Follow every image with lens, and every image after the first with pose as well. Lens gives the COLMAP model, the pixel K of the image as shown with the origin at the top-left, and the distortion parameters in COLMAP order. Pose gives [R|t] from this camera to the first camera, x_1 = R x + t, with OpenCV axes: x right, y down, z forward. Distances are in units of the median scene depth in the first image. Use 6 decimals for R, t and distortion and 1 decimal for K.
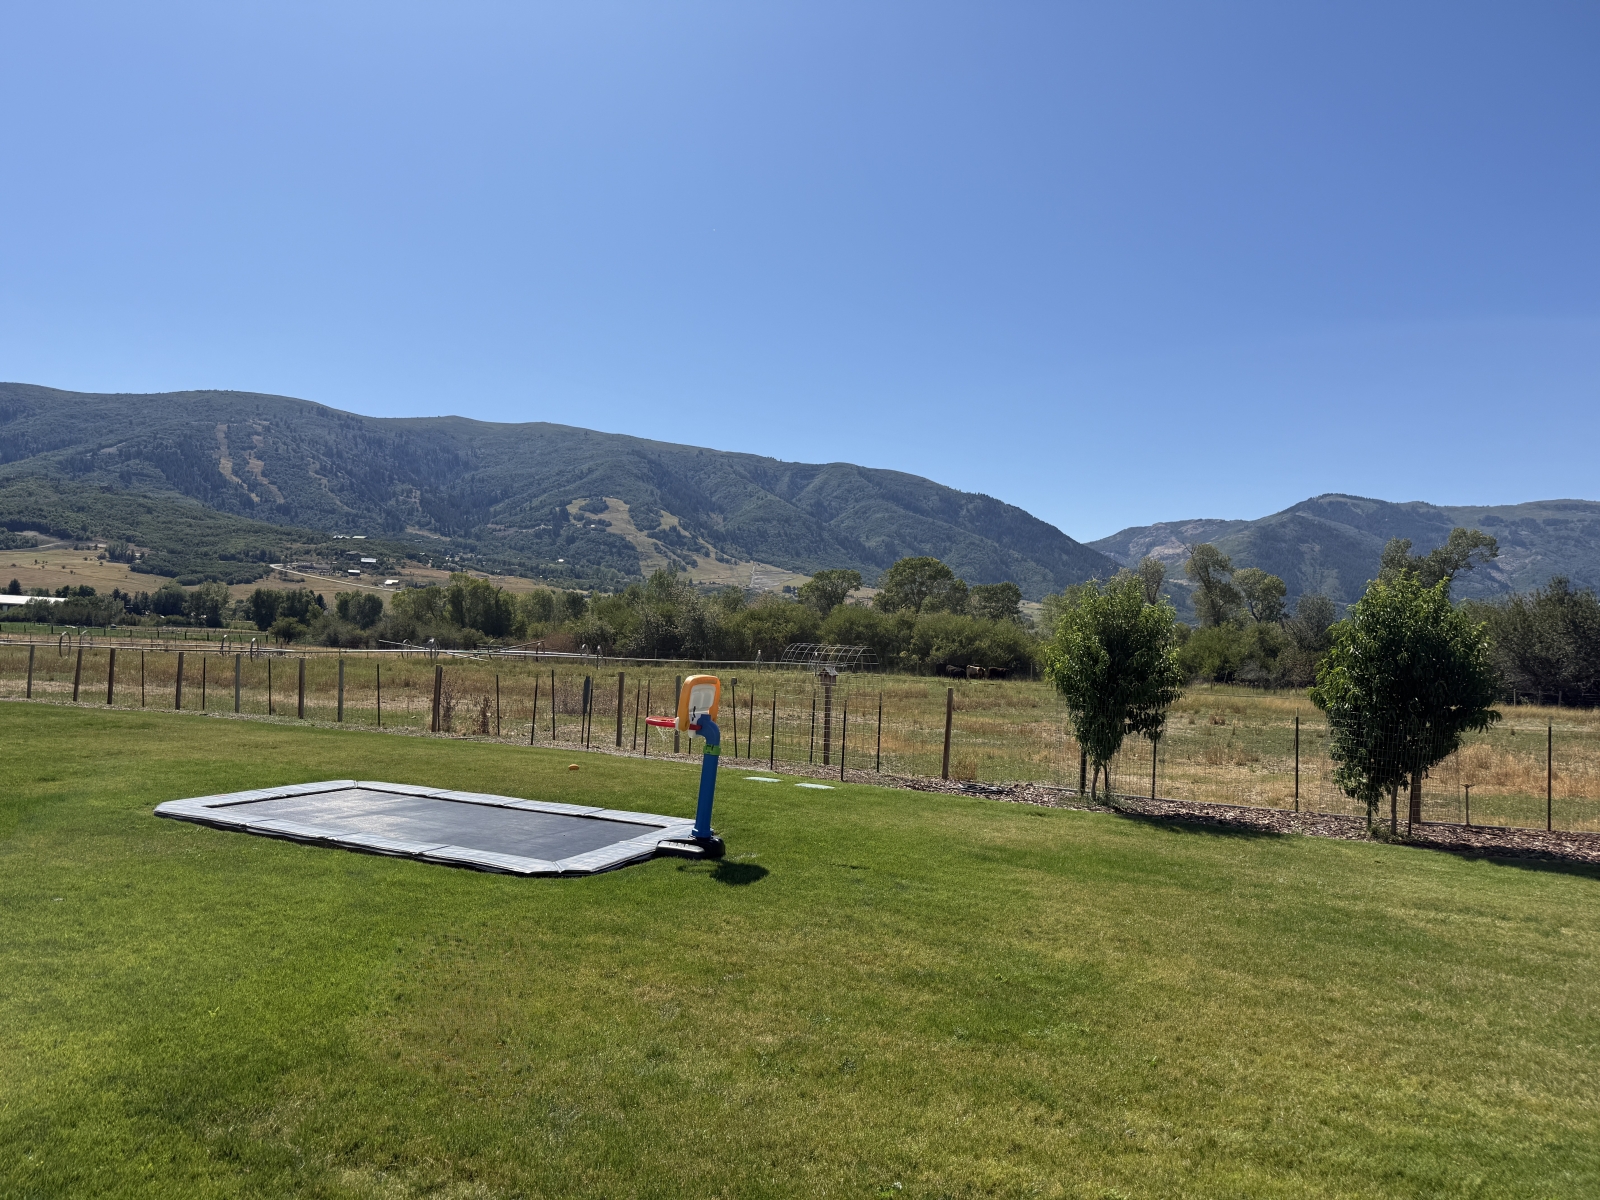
lens RADIAL K [[1123.5, 0, 793.1], [0, 1123.5, 595.5], [0, 0, 1]] dist [0.020691, -0.008051]
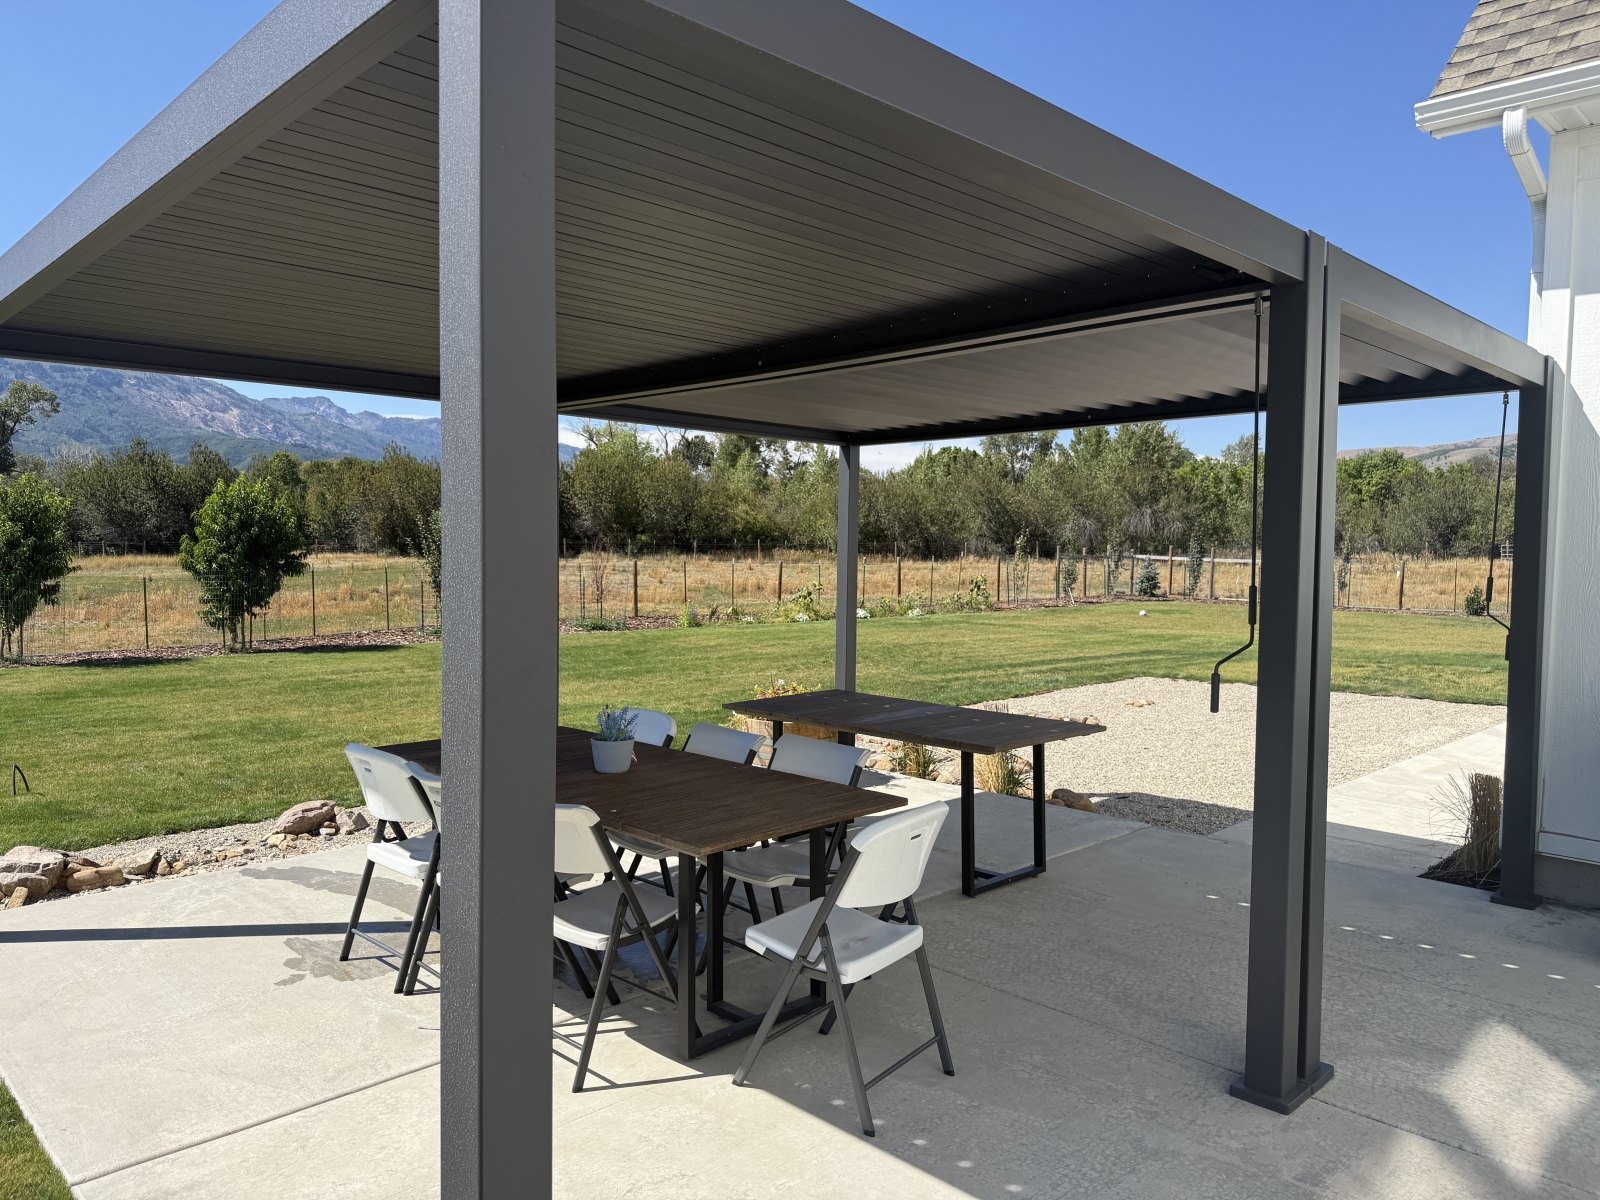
lens RADIAL K [[1123.5, 0, 805.4], [0, 1123.5, 598.9], [0, 0, 1]] dist [0.020691, -0.008051]
pose [[0.392617, -0.099712, 0.914281, -0.103604], [-0.026072, 0.992499, 0.119439, -0.010156], [-0.919332, -0.070731, 0.387073, -0.050040]]
